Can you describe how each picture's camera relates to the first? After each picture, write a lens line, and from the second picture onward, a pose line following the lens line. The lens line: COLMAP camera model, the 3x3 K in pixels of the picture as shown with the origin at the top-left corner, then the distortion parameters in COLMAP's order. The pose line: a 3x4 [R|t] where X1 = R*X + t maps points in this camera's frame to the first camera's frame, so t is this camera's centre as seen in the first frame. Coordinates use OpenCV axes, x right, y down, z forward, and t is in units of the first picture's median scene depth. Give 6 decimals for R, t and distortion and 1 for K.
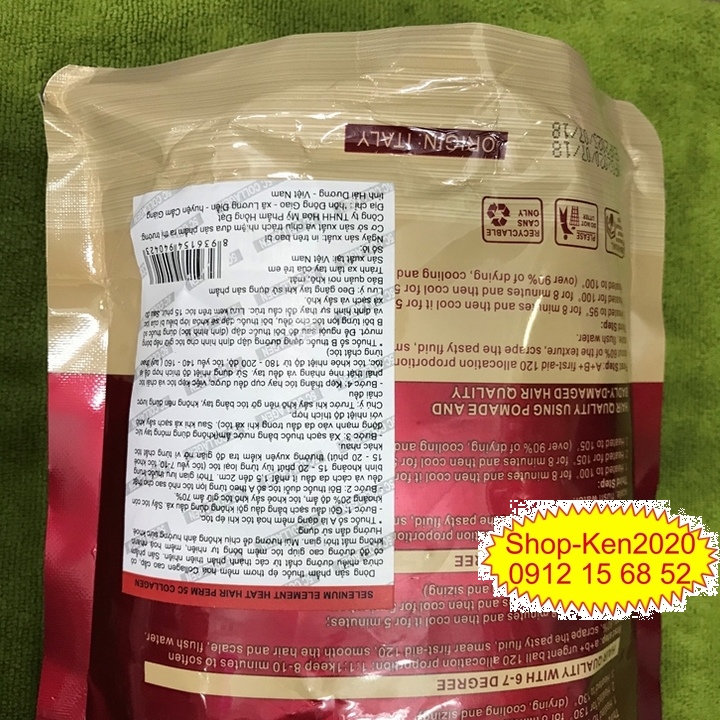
lens RADIAL K [[782.5, 0, 360.0], [0, 782.5, 360.0], [0, 0, 1]] dist [0.067560, -0.286318]
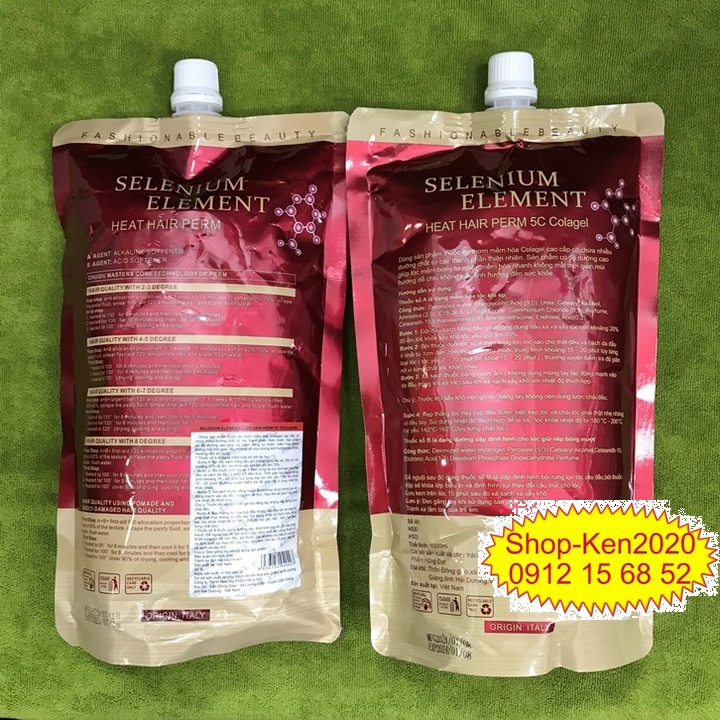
lens RADIAL K [[782.5, 0, 360.0], [0, 782.5, 360.0], [0, 0, 1]] dist [0.067560, -0.286318]
pose [[-0.981822, -0.004336, -0.189752, -0.009697], [-0.014307, -0.995204, 0.096769, 0.263264], [-0.189262, 0.097725, 0.977052, -1.552469]]
